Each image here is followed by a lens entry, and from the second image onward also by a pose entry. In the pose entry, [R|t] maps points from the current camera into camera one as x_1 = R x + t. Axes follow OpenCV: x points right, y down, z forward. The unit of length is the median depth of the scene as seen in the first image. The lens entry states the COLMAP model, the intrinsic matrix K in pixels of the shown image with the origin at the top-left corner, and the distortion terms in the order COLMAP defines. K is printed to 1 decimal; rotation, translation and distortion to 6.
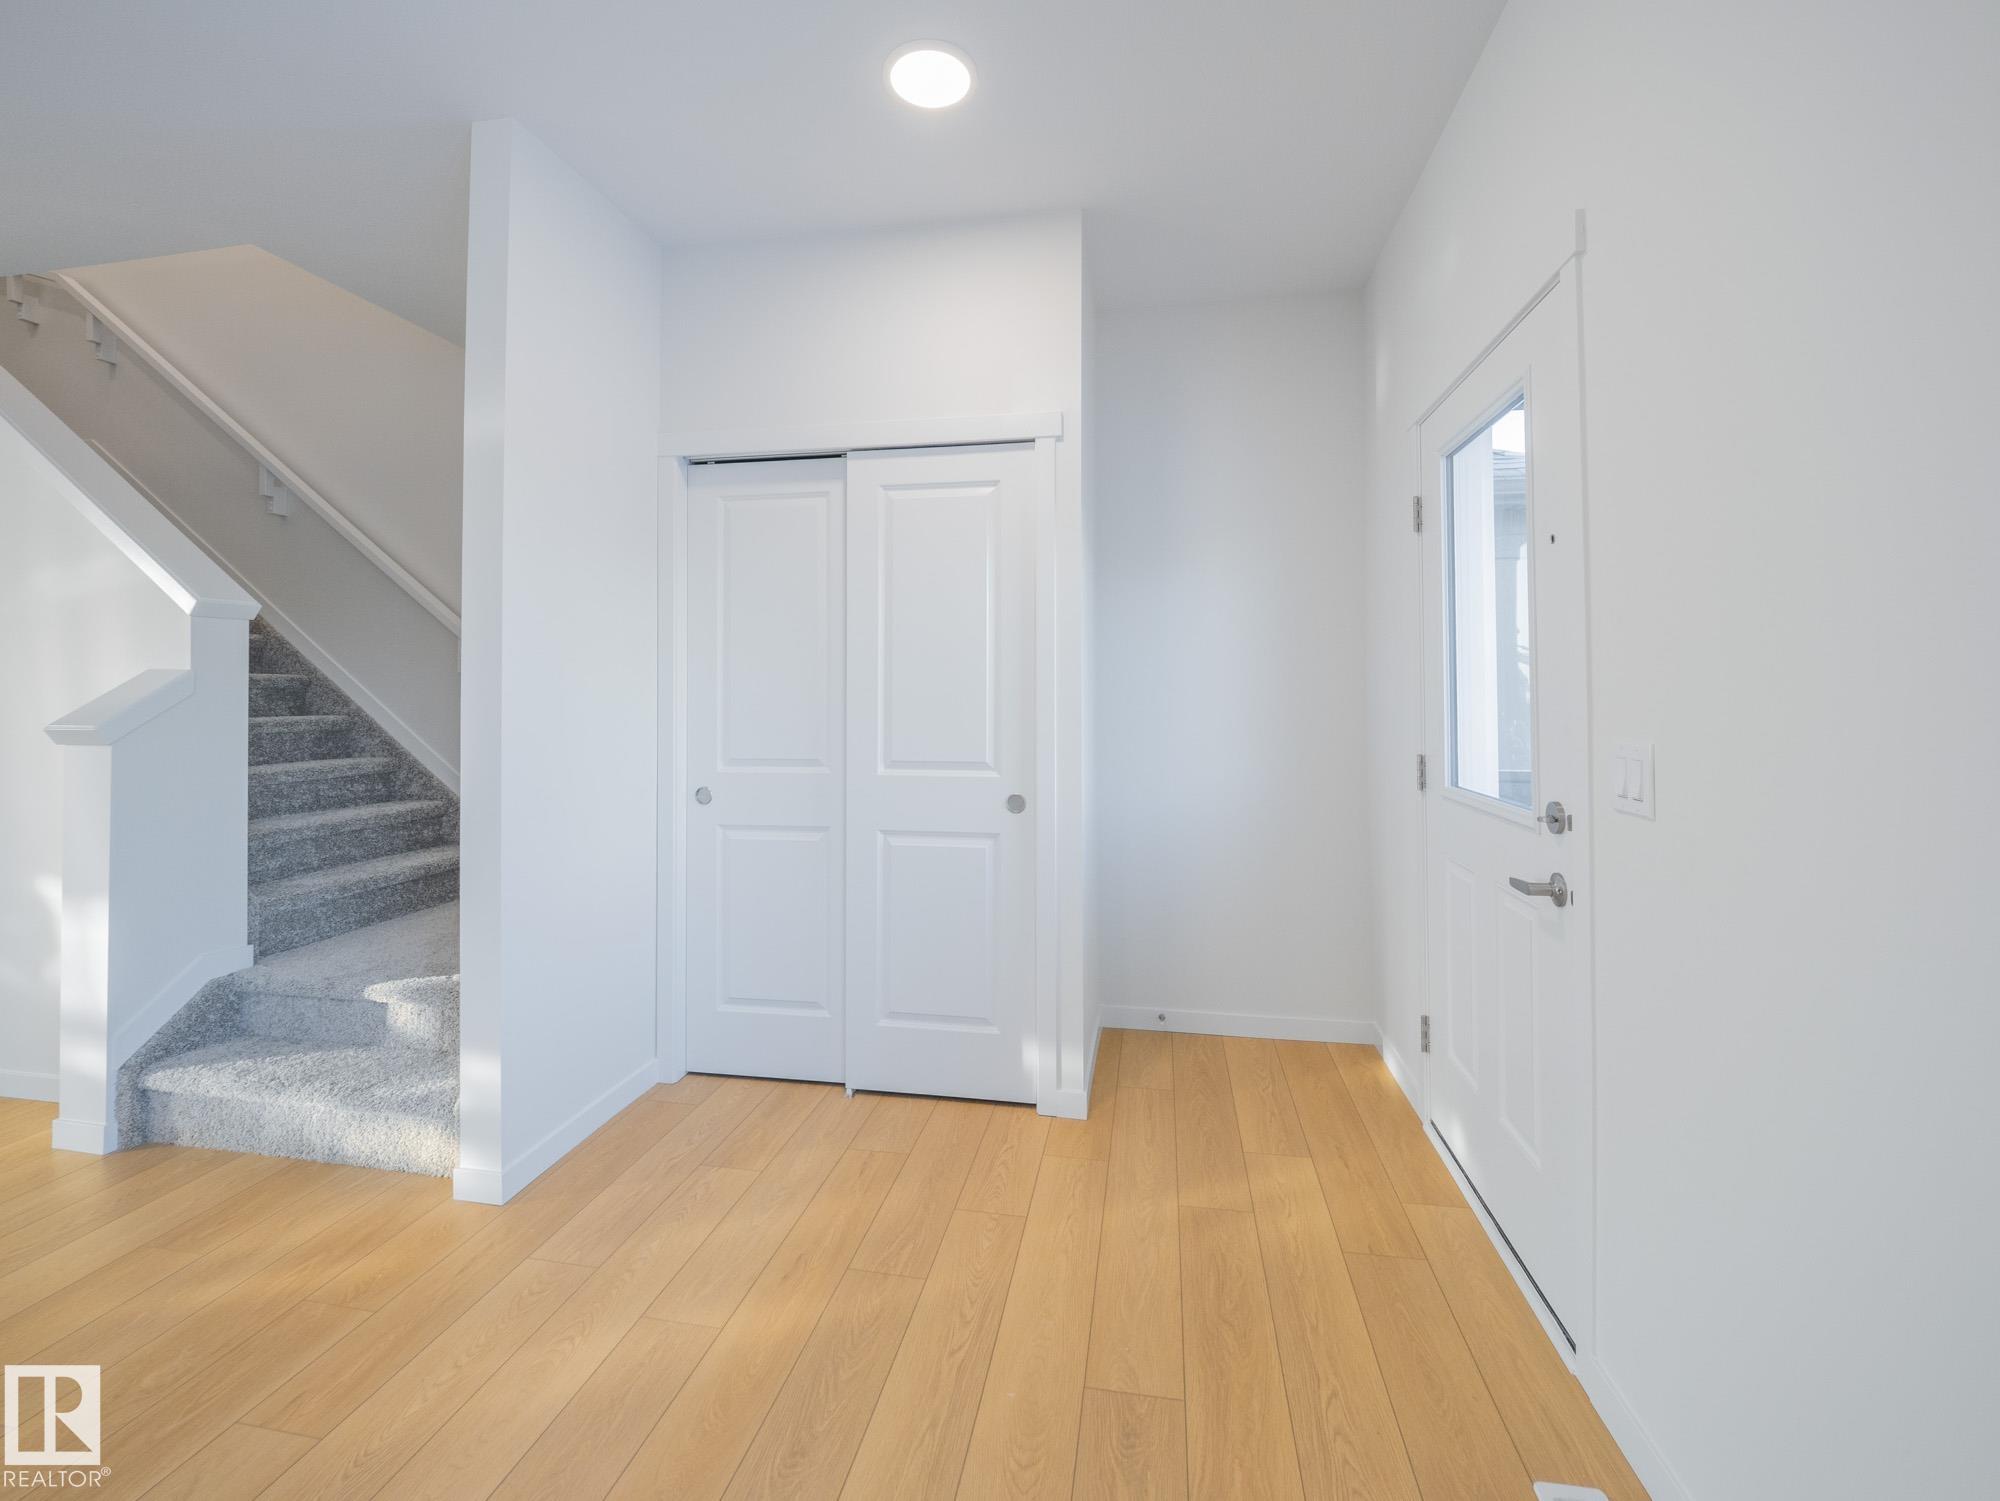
lens RADIAL K [[838.9, 0, 998.0], [0, 838.9, 699.3], [0, 0, 1]] dist [0.003273, 0.000153]
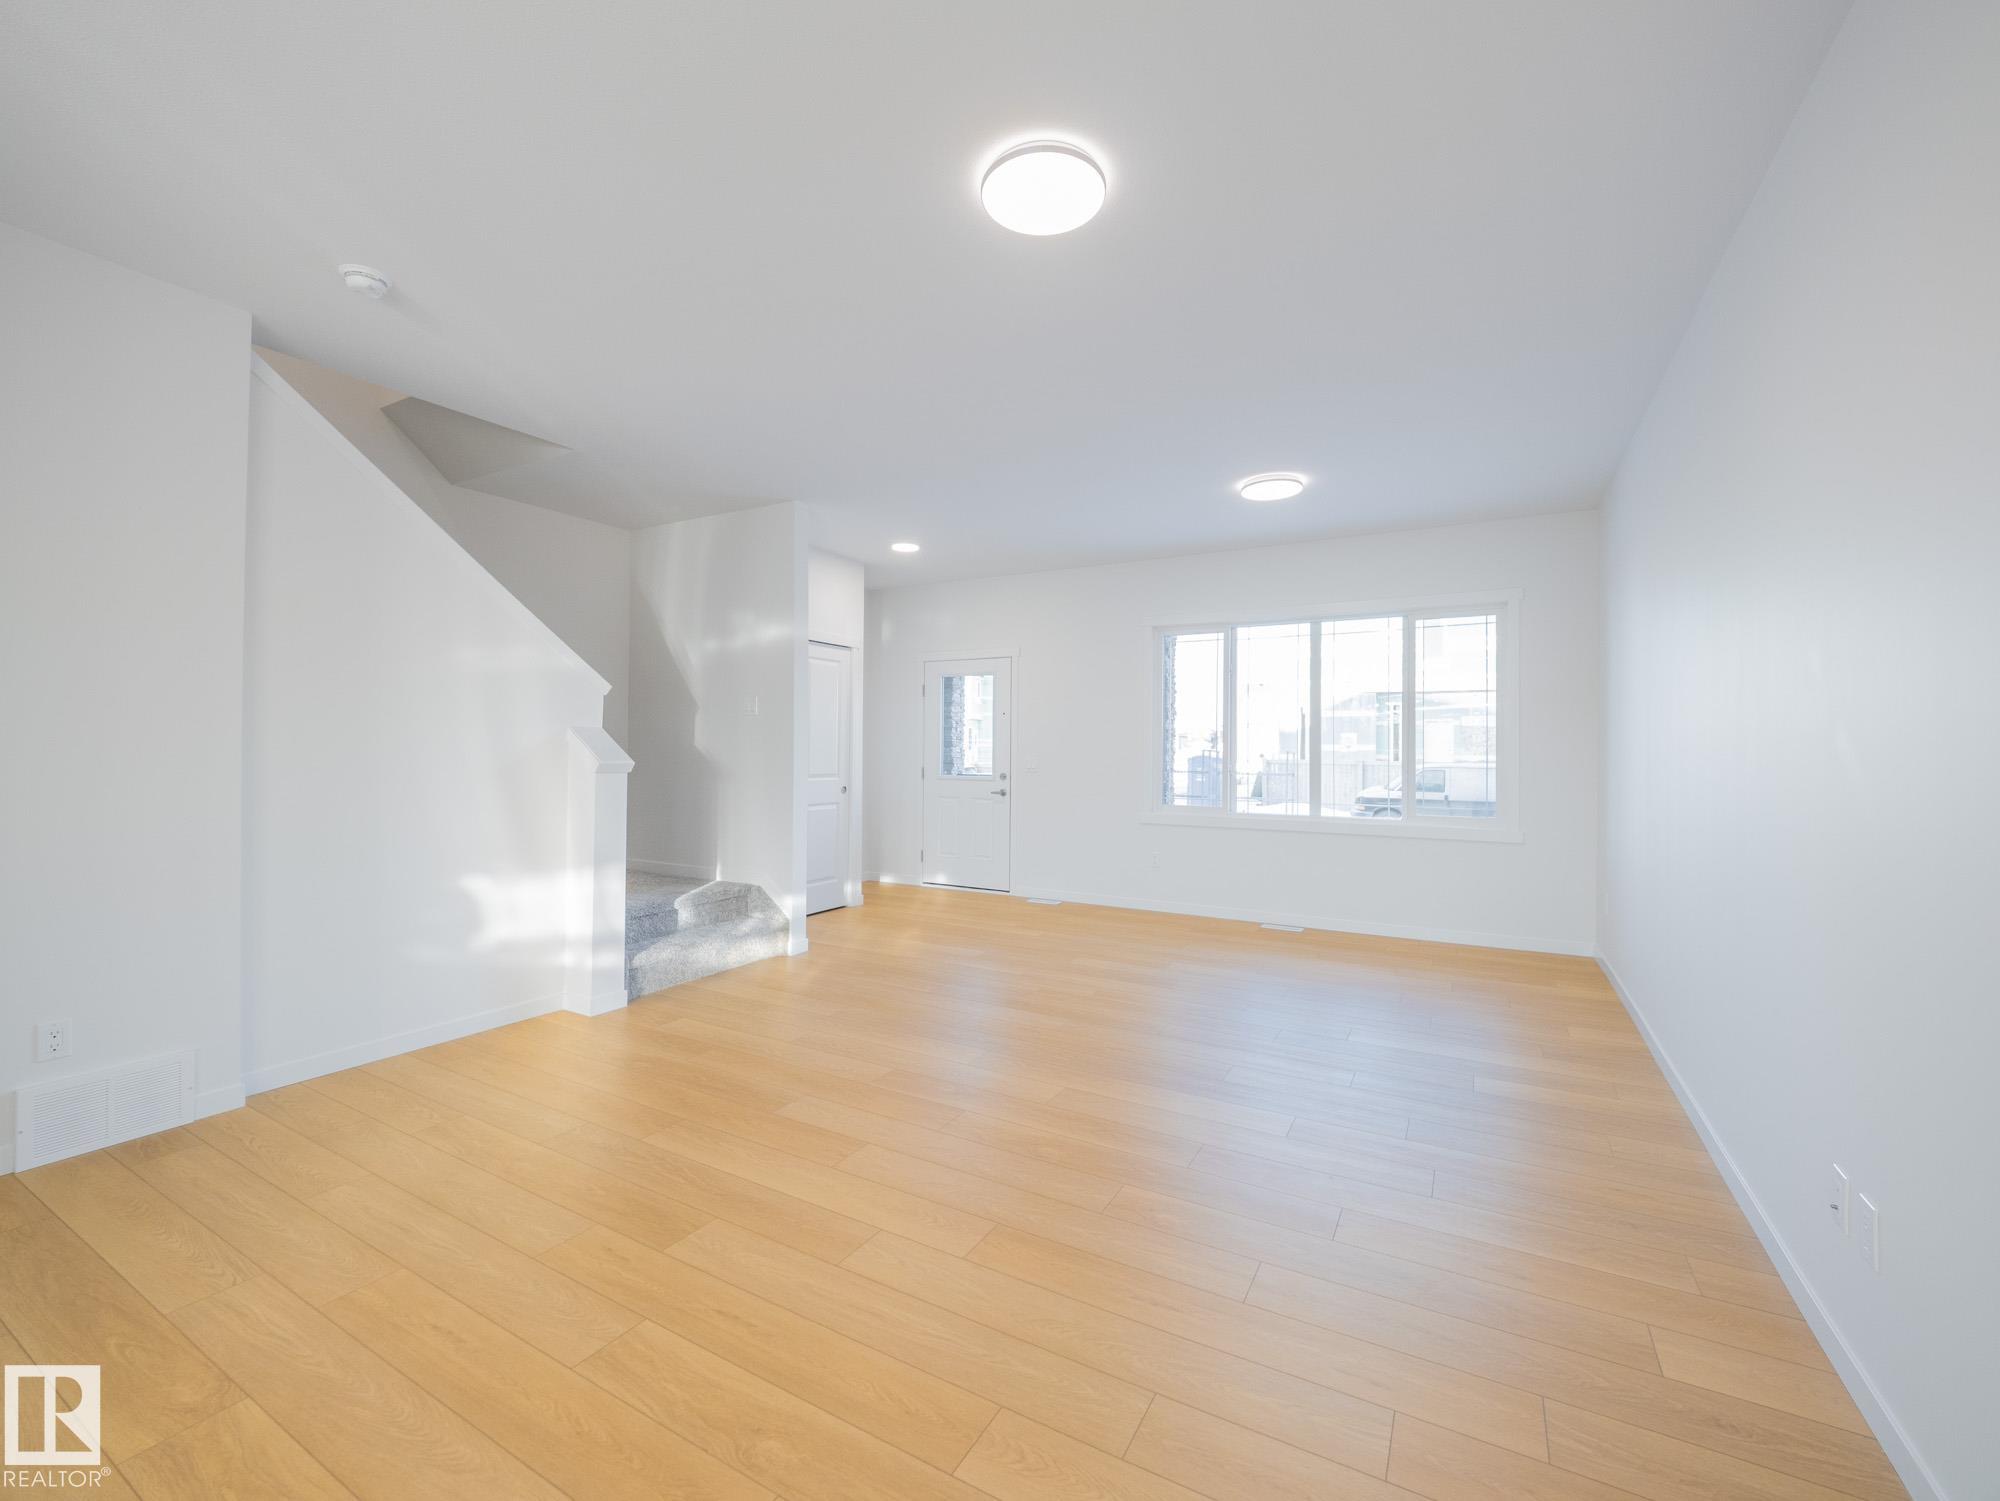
lens RADIAL K [[836.1, 0, 1001.9], [0, 836.1, 731.0], [0, 0, 1]] dist [0.001777, -0.008323]
pose [[0.329121, 0.020779, 0.944059, -2.234919], [-0.011855, 0.999770, -0.017872, -0.011454], [-0.944213, -0.005310, 0.329292, -0.280050]]
